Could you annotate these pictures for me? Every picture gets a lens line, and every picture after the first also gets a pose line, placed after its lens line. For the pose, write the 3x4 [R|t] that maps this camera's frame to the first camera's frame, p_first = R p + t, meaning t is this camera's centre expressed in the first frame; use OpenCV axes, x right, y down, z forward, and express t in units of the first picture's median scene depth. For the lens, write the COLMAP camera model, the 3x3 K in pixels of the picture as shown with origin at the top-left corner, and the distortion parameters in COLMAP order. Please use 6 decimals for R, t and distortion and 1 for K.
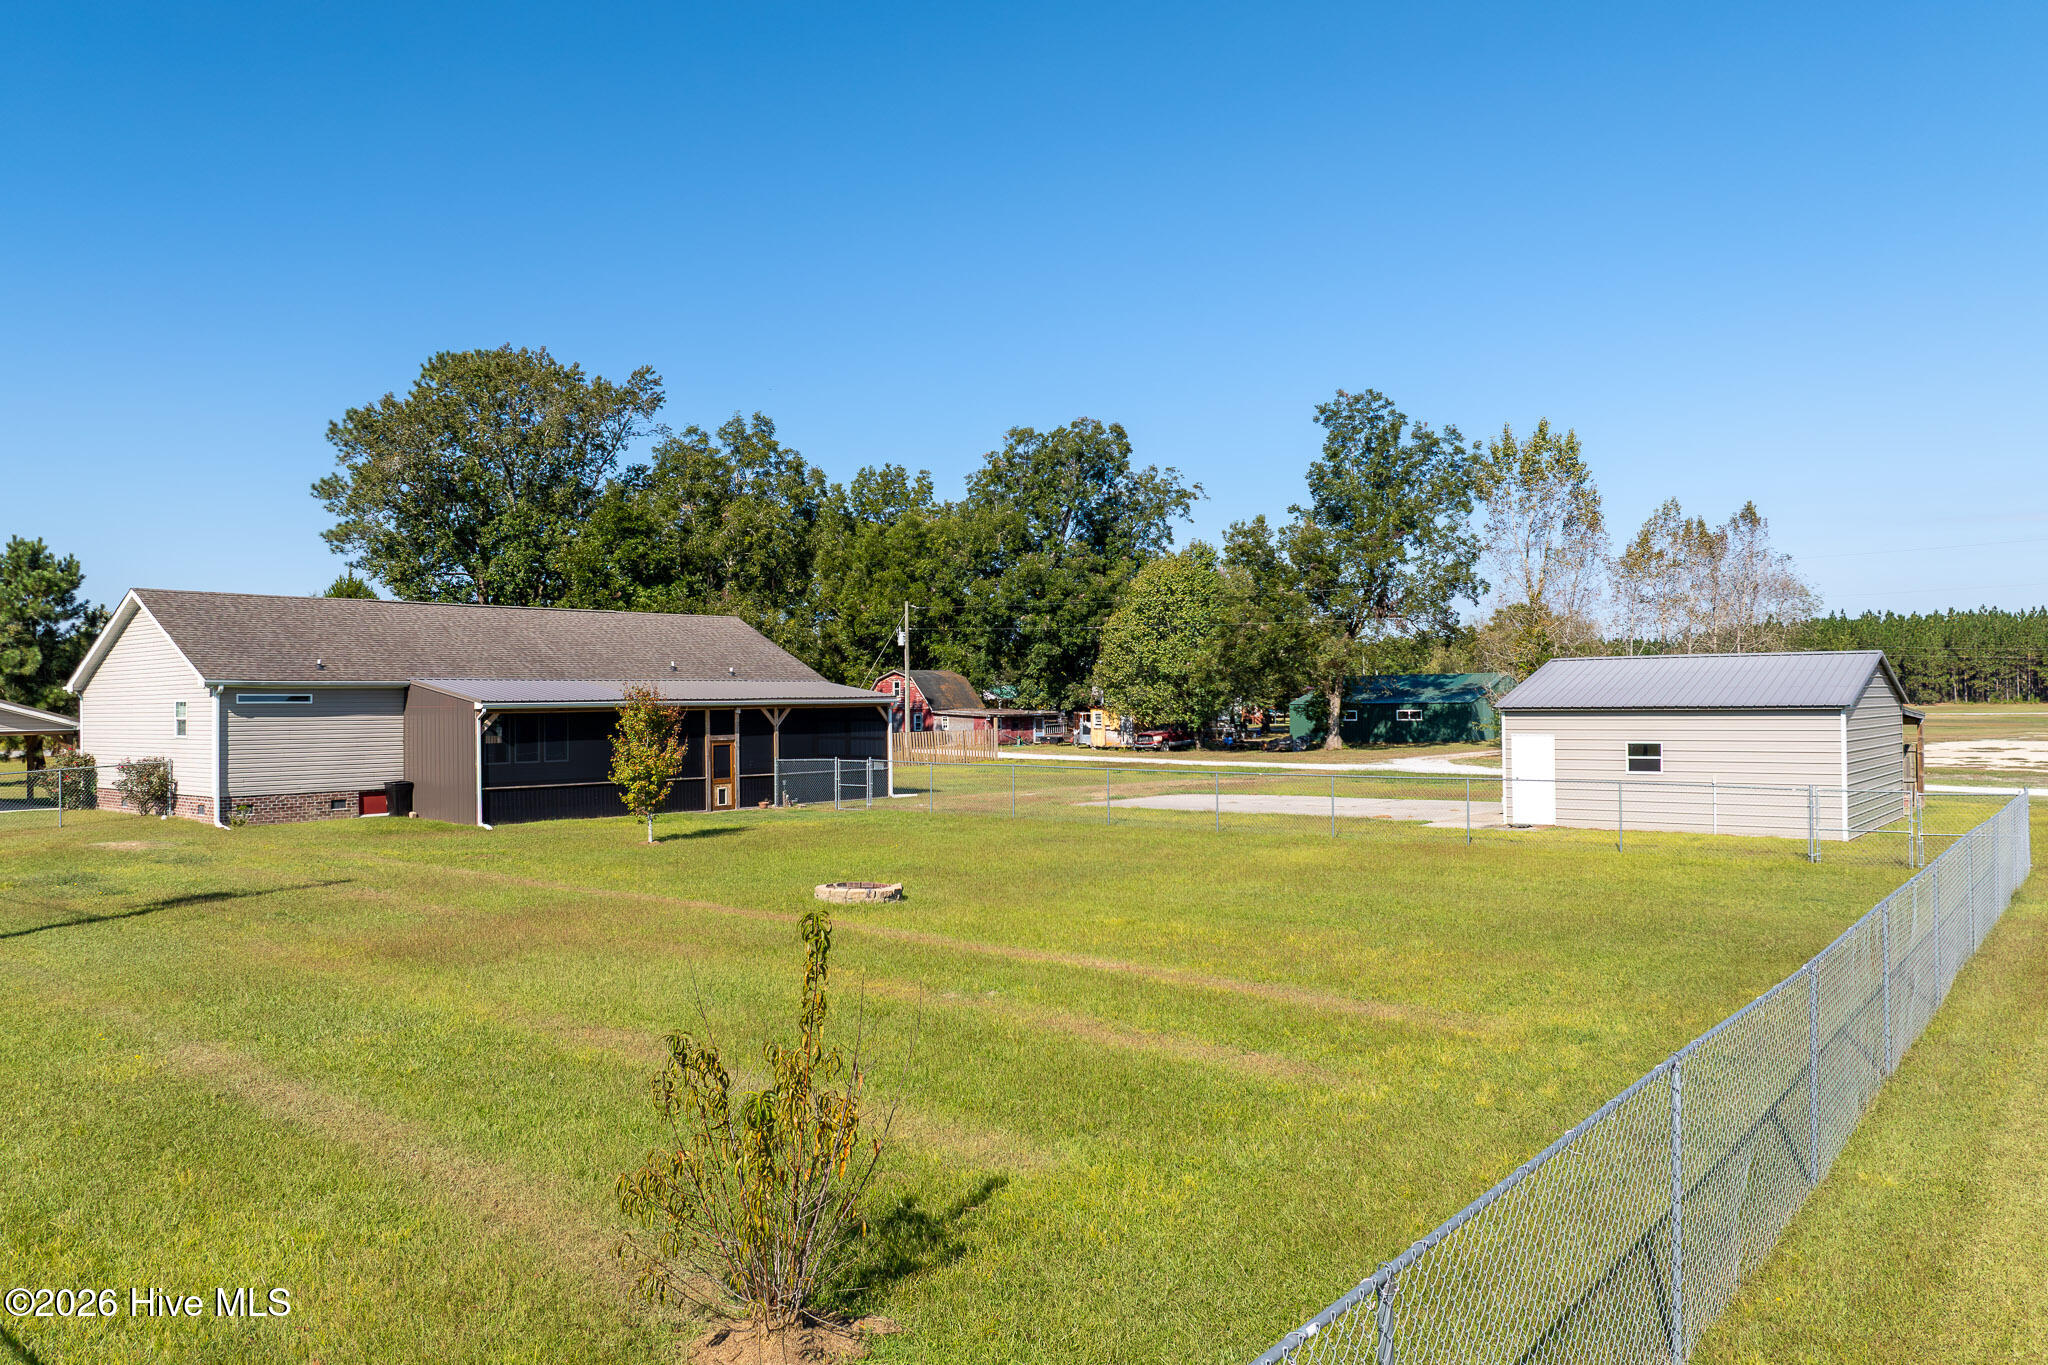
lens RADIAL K [[1445.6, 0, 1025.9], [0, 1445.6, 677.8], [0, 0, 1]] dist [-0.043923, 0.012353]
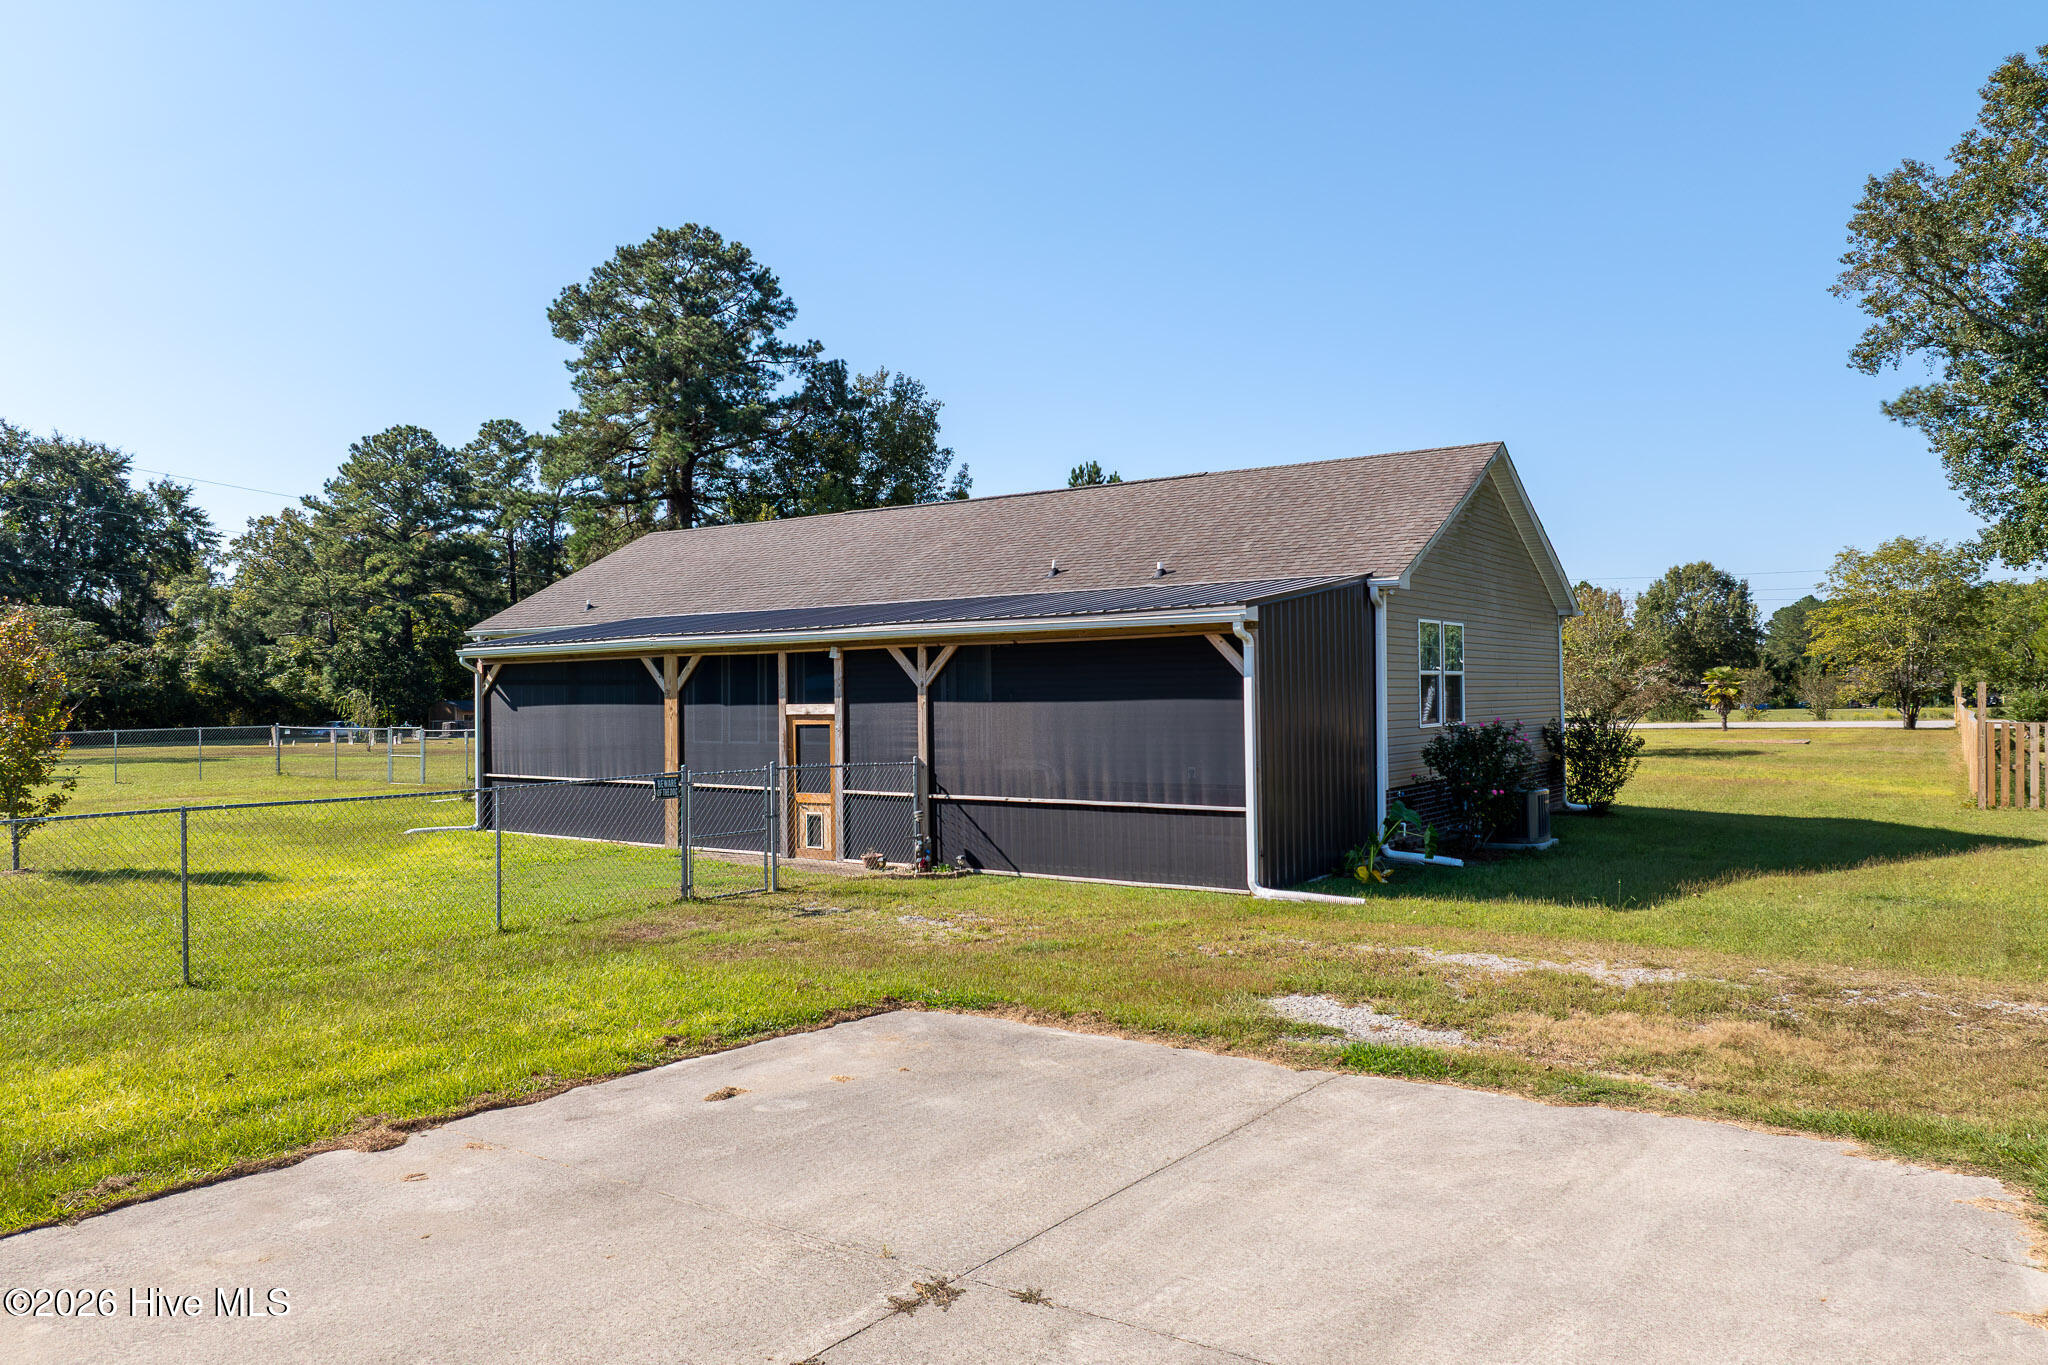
lens RADIAL K [[1445.6, 0, 1035.5], [0, 1445.6, 673.5], [0, 0, 1]] dist [-0.043923, 0.012353]
pose [[0.090846, -0.007619, -0.995836, 0.269729], [0.027261, 0.999615, -0.005161, 0.033165], [0.995492, -0.026679, 0.091019, 0.998597]]
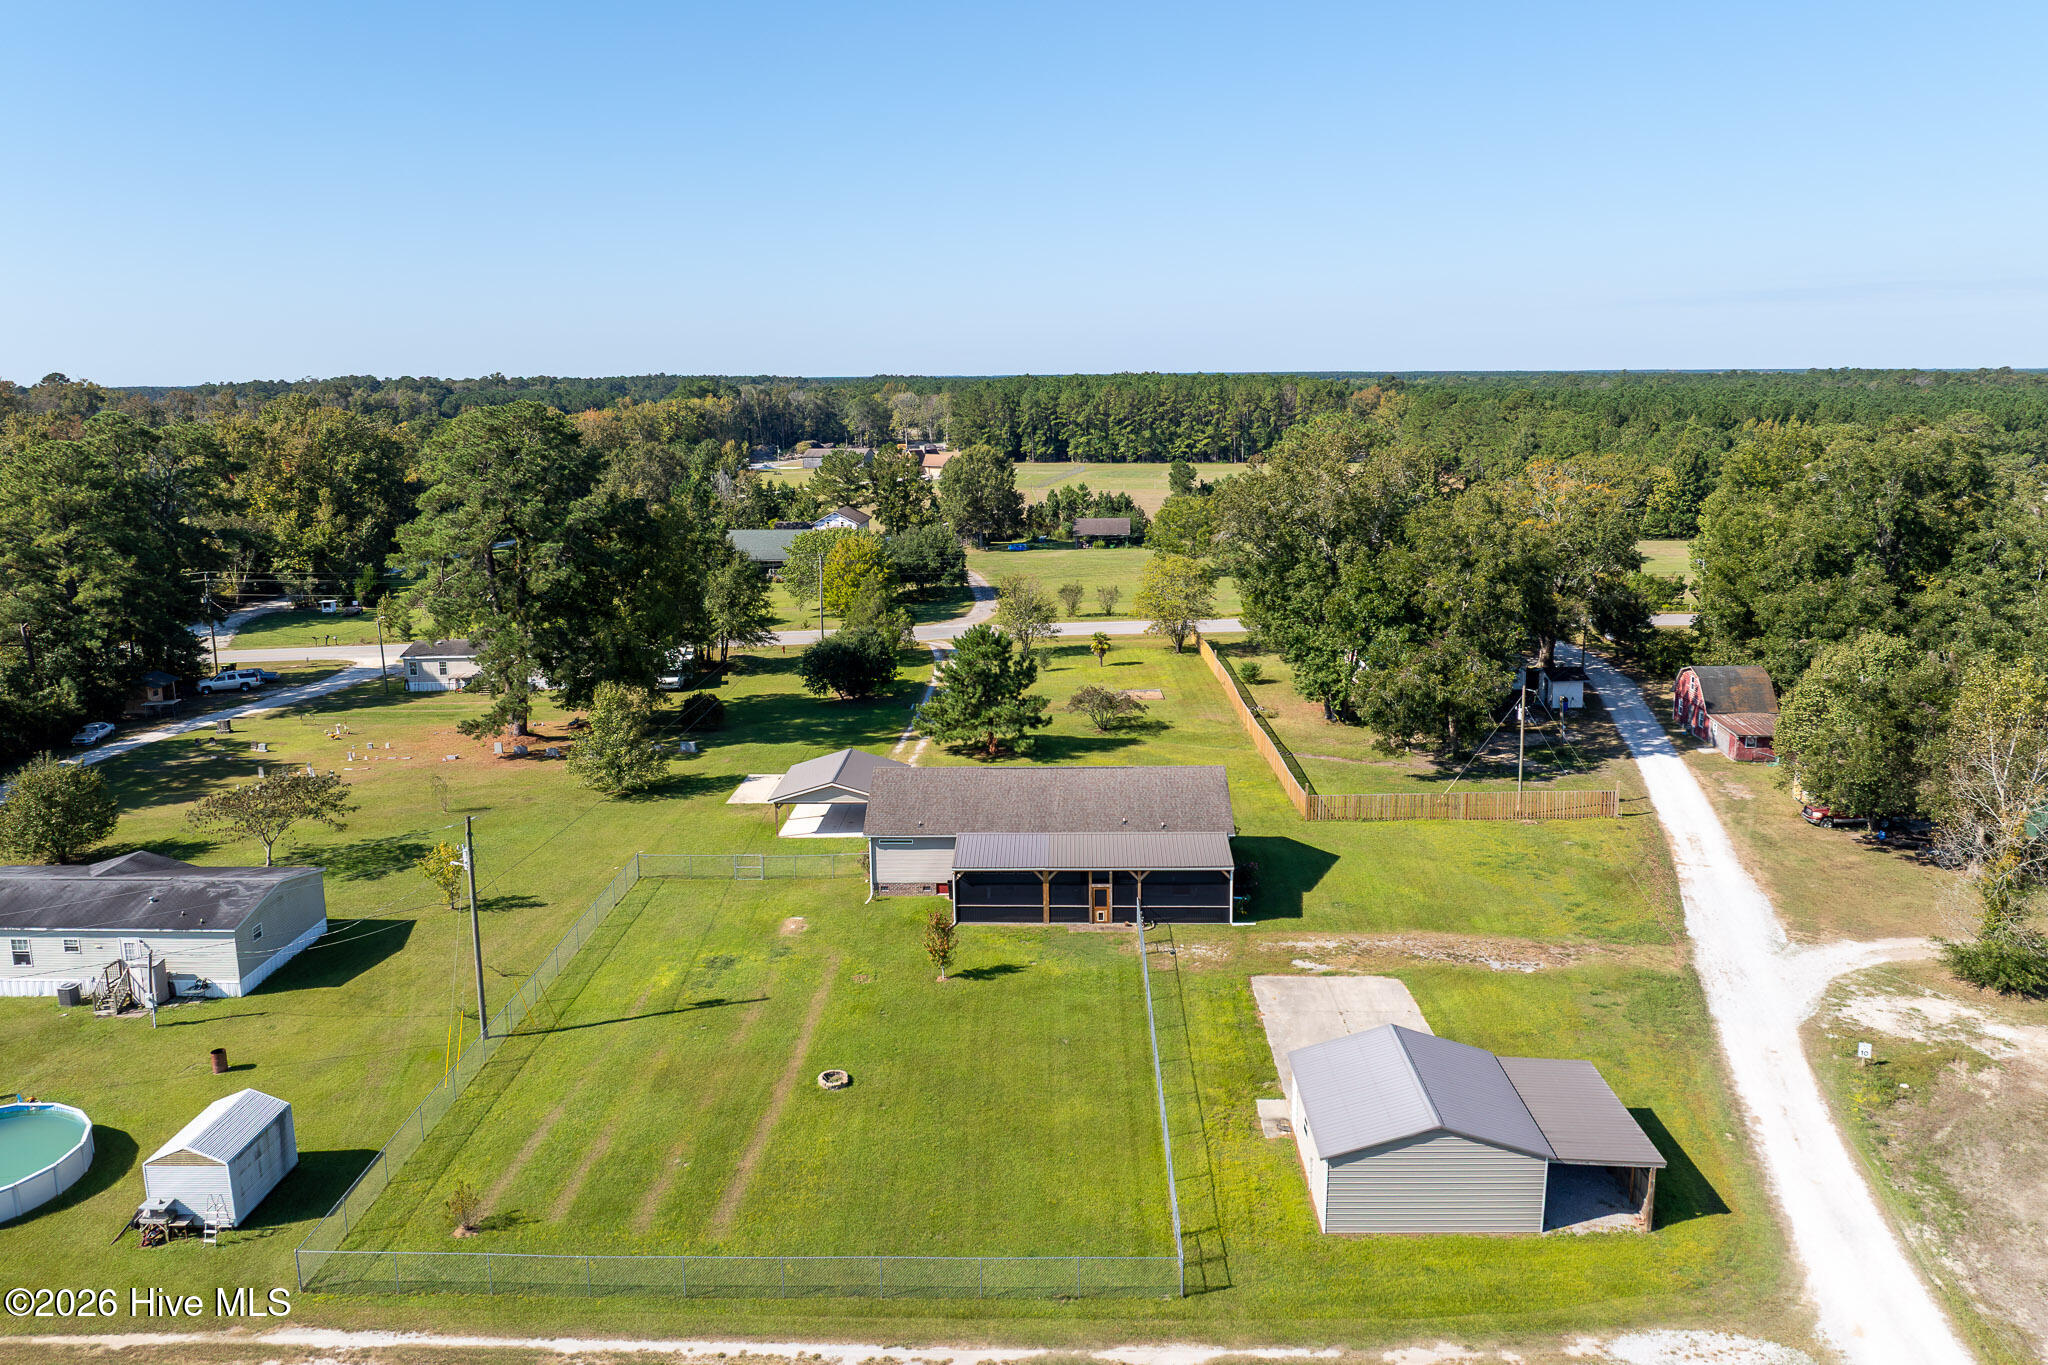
lens RADIAL K [[1445.6, 0, 1024.5], [0, 1445.6, 595.5], [0, 0, 1]] dist [-0.043923, 0.012353]
pose [[0.612986, 0.122897, -0.780477, 1.060695], [0.017859, 0.985421, 0.169194, -0.603805], [0.789892, -0.117652, 0.601855, -0.115341]]
